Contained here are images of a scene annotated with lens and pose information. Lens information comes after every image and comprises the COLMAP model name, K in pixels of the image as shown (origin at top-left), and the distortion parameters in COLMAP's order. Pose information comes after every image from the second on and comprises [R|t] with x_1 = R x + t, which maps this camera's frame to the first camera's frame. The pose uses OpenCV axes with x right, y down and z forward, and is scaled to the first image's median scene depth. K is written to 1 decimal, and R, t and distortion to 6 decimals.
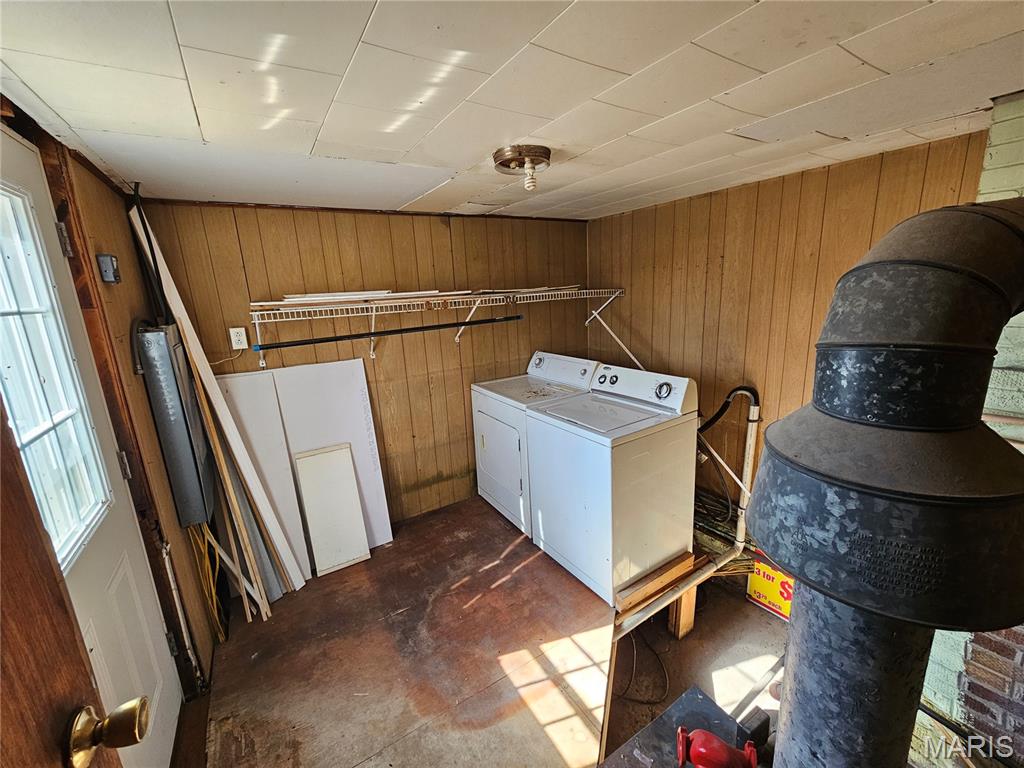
lens RADIAL K [[417.1, 0, 516.7], [0, 417.1, 380.5], [0, 0, 1]] dist [-0.000384, -0.000170]
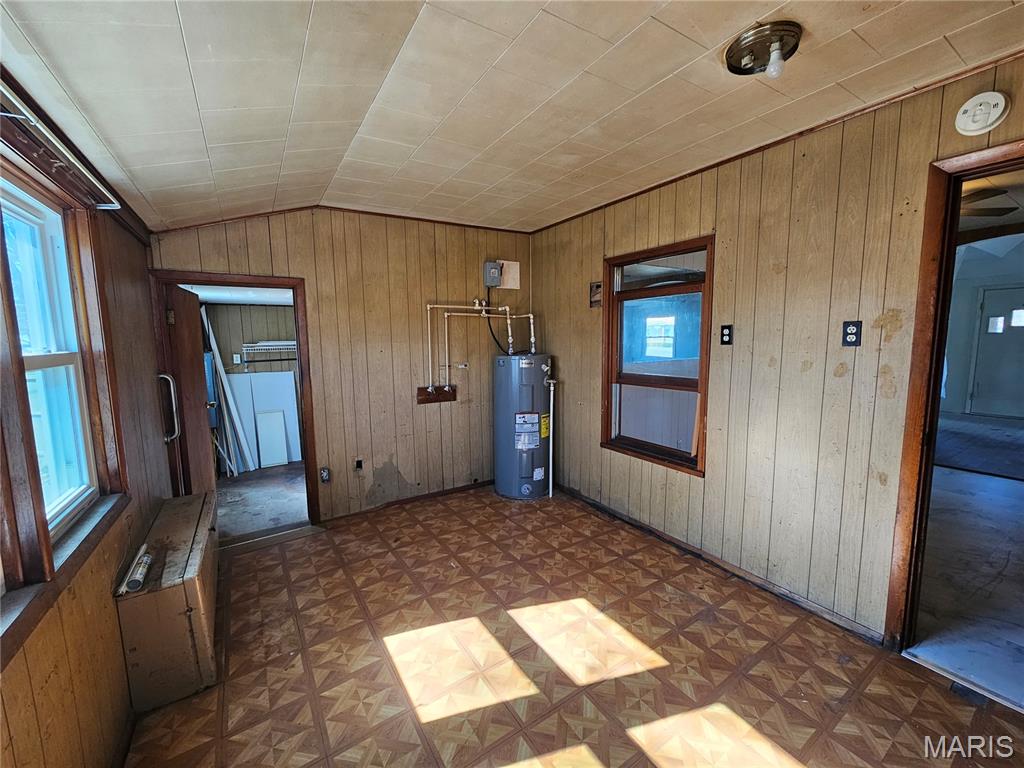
lens RADIAL K [[417.5, 0, 514.4], [0, 417.5, 385.8], [0, 0, 1]] dist [-0.000063, -0.000101]
pose [[0.999266, 0.037998, -0.004944, 0.926123], [-0.038303, 0.994148, -0.101012, 0.229359], [0.001076, 0.101127, 0.994873, -1.341292]]
